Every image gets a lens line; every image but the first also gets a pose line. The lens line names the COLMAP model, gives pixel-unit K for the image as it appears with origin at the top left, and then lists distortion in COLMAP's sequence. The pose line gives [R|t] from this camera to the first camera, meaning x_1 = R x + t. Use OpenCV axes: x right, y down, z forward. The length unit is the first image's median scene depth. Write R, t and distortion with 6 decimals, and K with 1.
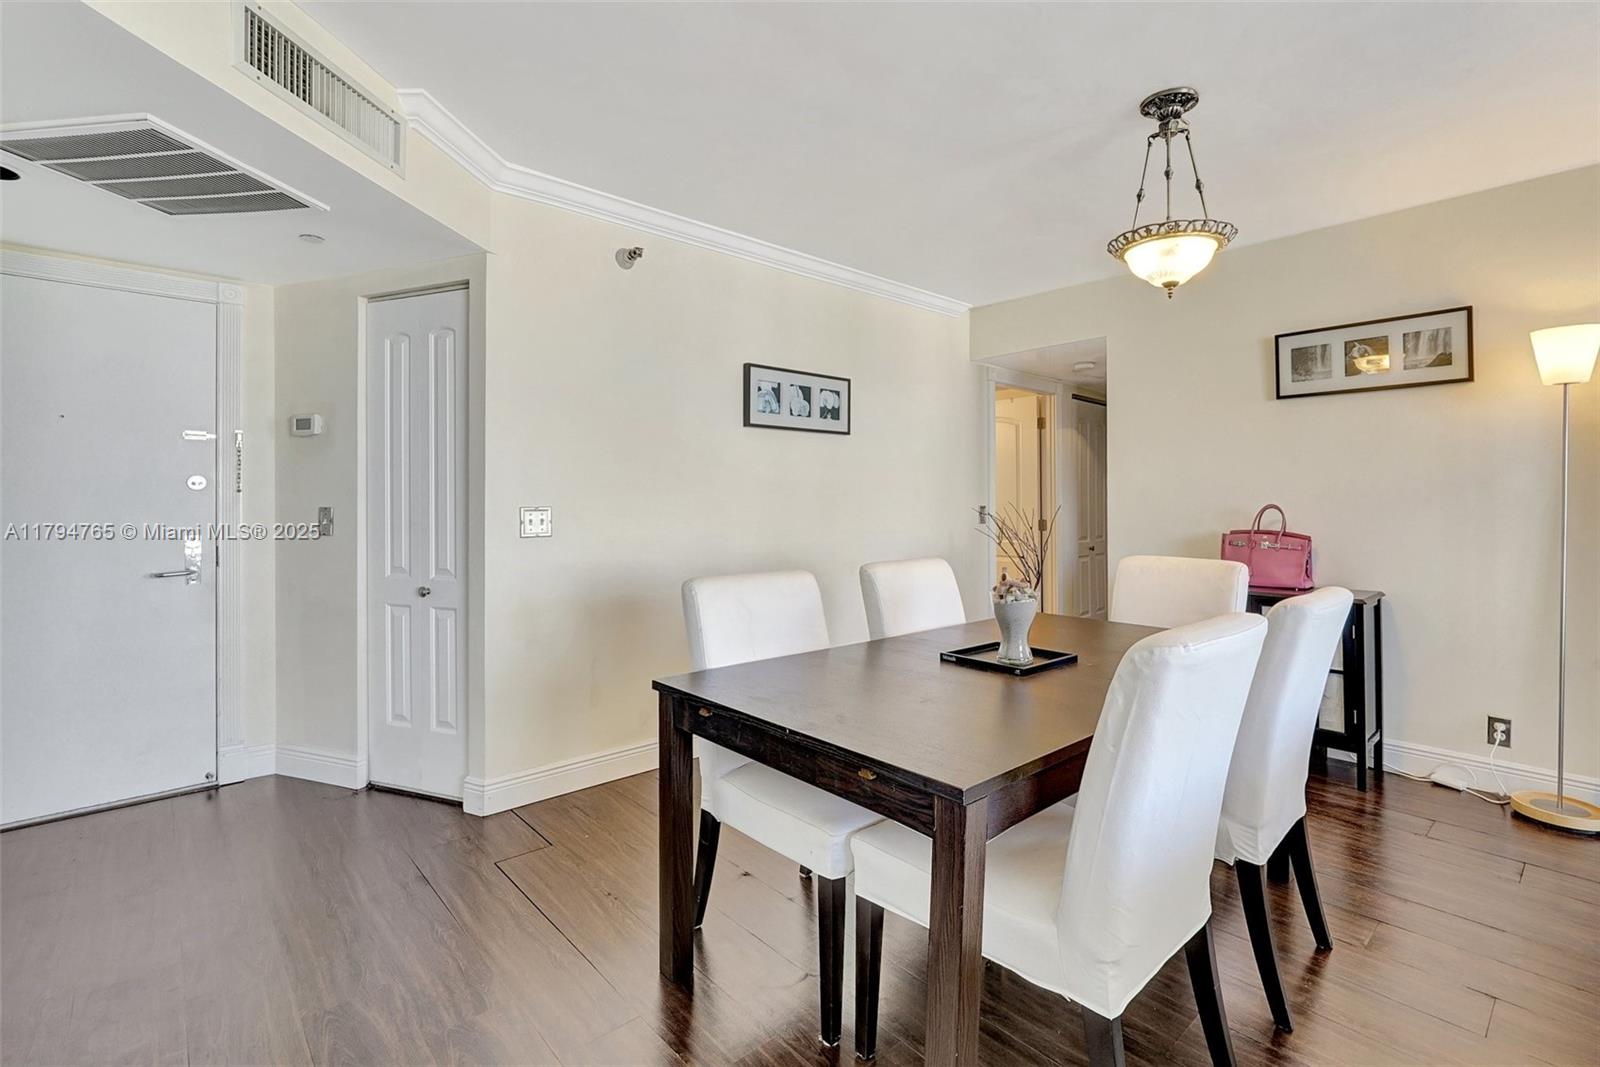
lens RADIAL K [[732.0, 0, 803.0], [0, 732.0, 527.8], [0, 0, 1]] dist [0.011621, 0.000855]
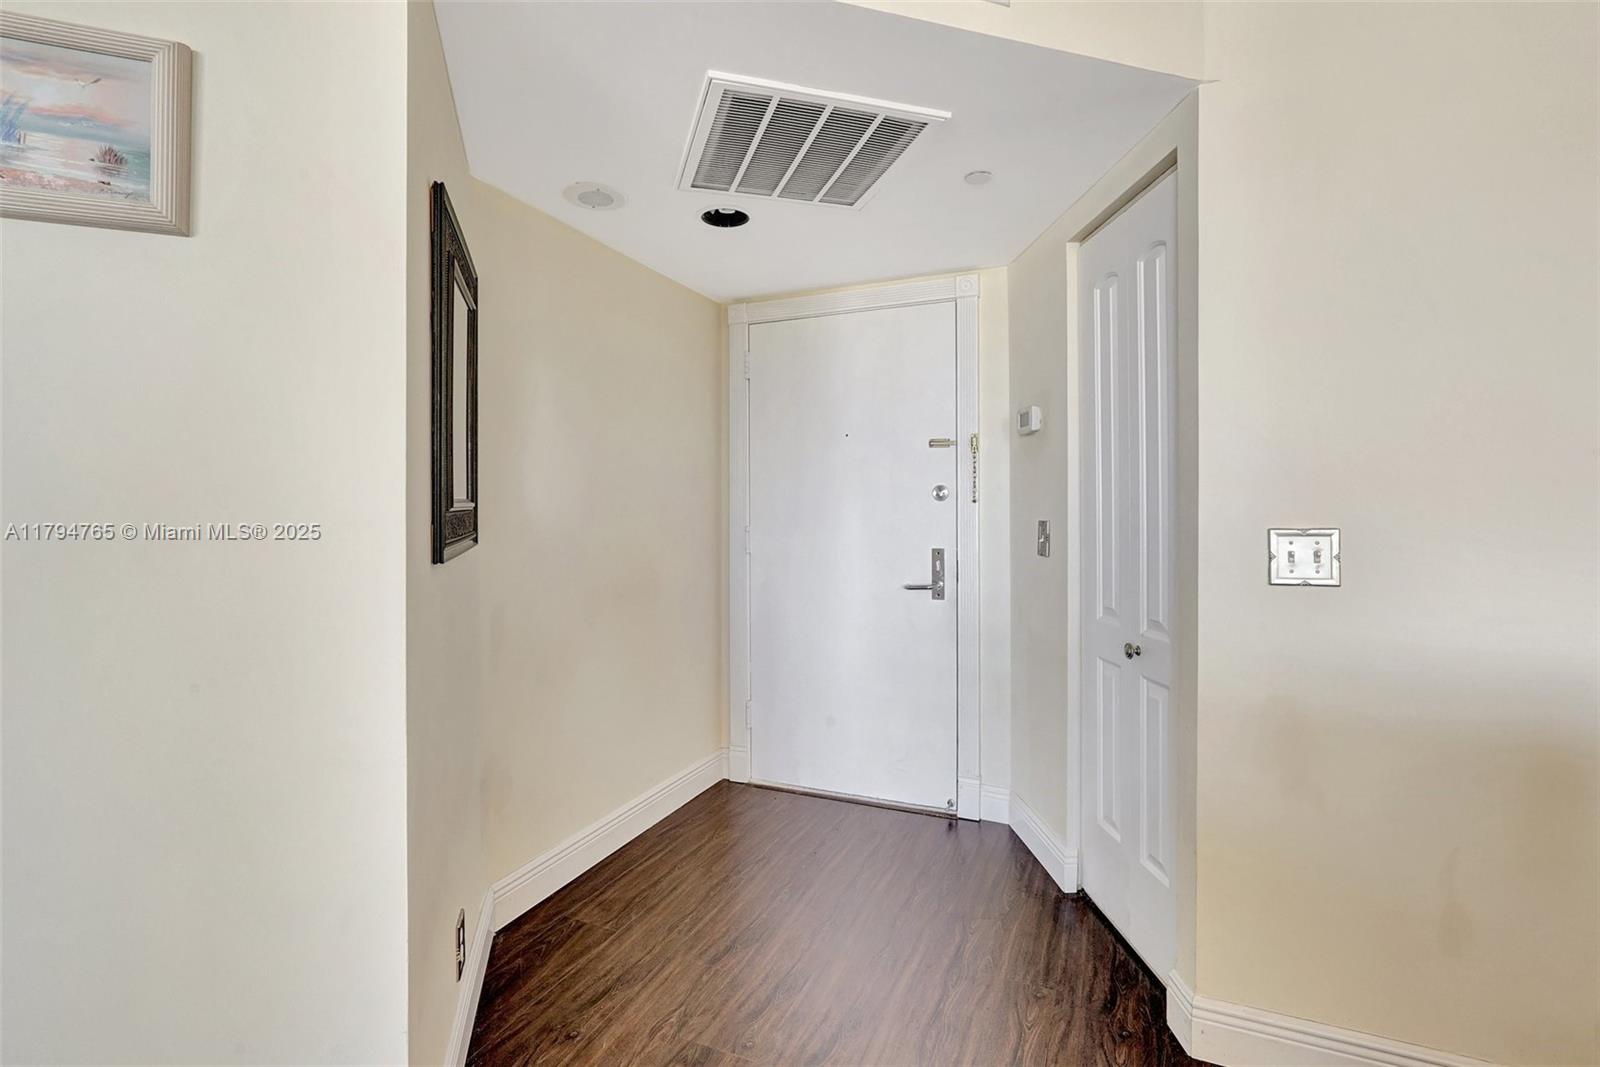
lens RADIAL K [[733.1, 0, 797.7], [0, 733.1, 509.7], [0, 0, 1]] dist [-0.009128, 0.001084]
pose [[0.415714, 0.003549, -0.909488, -0.038425], [-0.028324, 0.999558, -0.009046, -0.026306], [0.909054, 0.029521, 0.415631, 0.445756]]
